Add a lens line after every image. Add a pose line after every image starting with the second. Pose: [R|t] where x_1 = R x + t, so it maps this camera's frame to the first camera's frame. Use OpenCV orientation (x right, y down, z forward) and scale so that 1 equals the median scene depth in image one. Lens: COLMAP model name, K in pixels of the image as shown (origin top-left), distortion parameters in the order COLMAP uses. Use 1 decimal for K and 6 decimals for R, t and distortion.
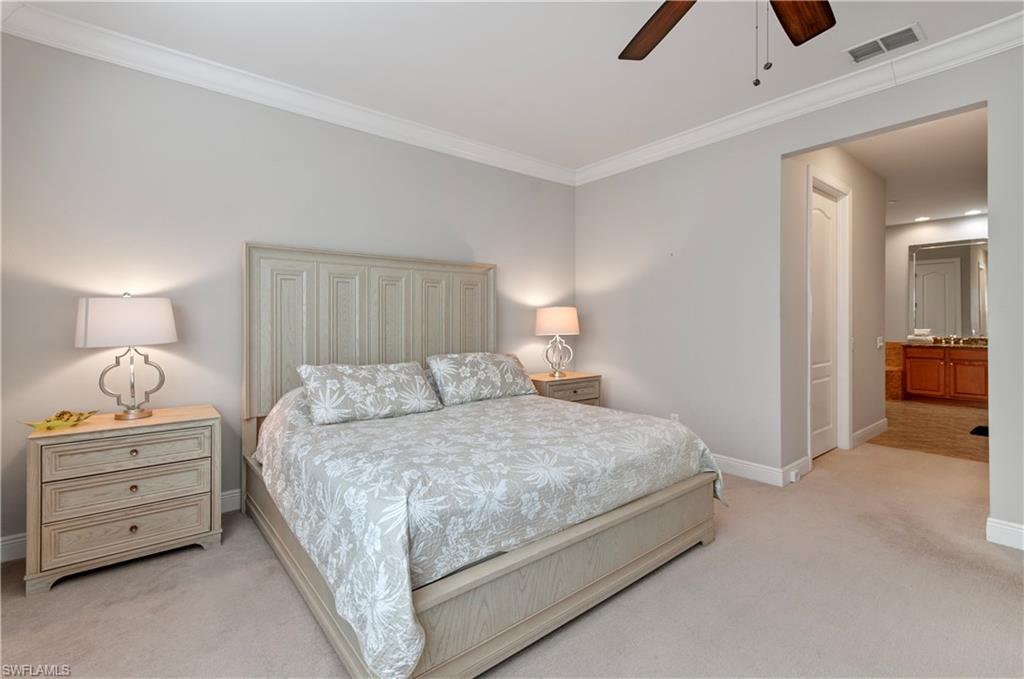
lens RADIAL K [[457.1, 0, 510.2], [0, 457.1, 320.8], [0, 0, 1]] dist [0.000755, 0.000194]
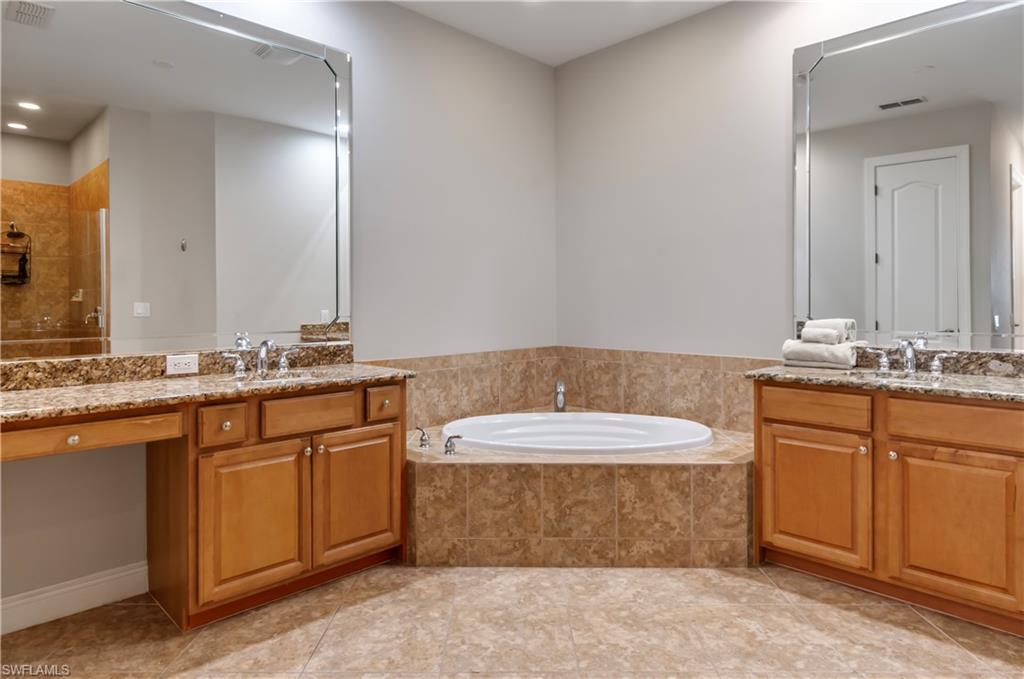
lens RADIAL K [[610.8, 0, 512.9], [0, 610.8, 306.7], [0, 0, 1]] dist [-0.002289, -0.001369]
pose [[0.995077, -0.003215, 0.099051, 0.672002], [0.002177, 0.999942, 0.010592, 0.005252], [-0.099080, -0.010324, 0.995026, 0.635485]]
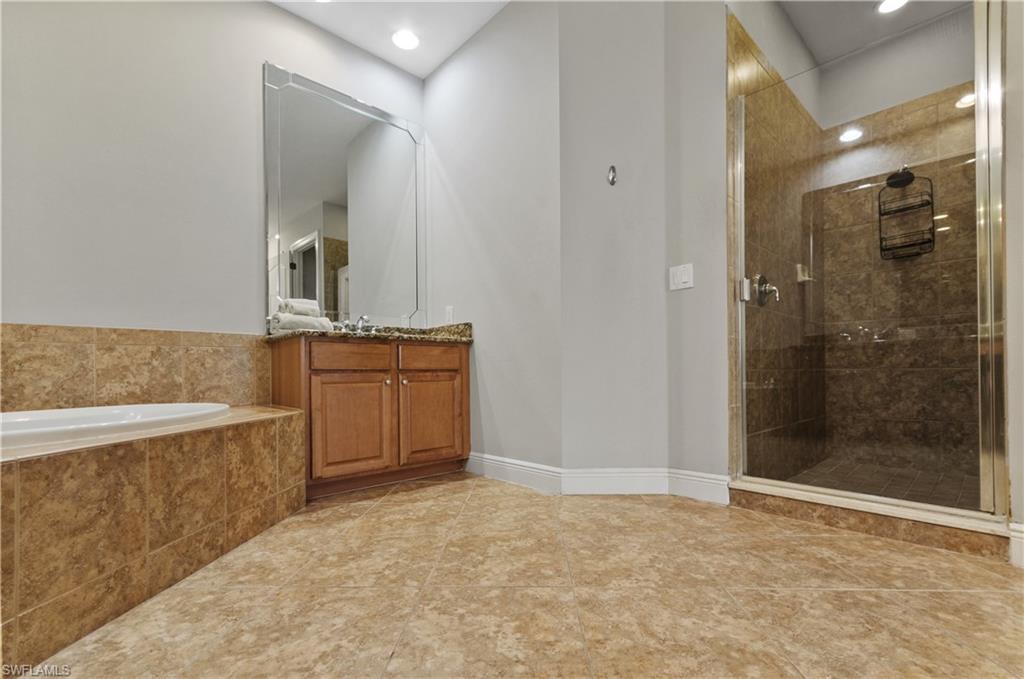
lens RADIAL K [[453.3, 0, 511.9], [0, 453.3, 372.1], [0, 0, 1]] dist [0.000453, -0.000063]
pose [[-0.066751, 0.003034, 0.997765, 0.534728], [0.004992, 0.999984, -0.002706, 0.082177], [-0.997757, 0.004800, -0.066765, 0.878335]]
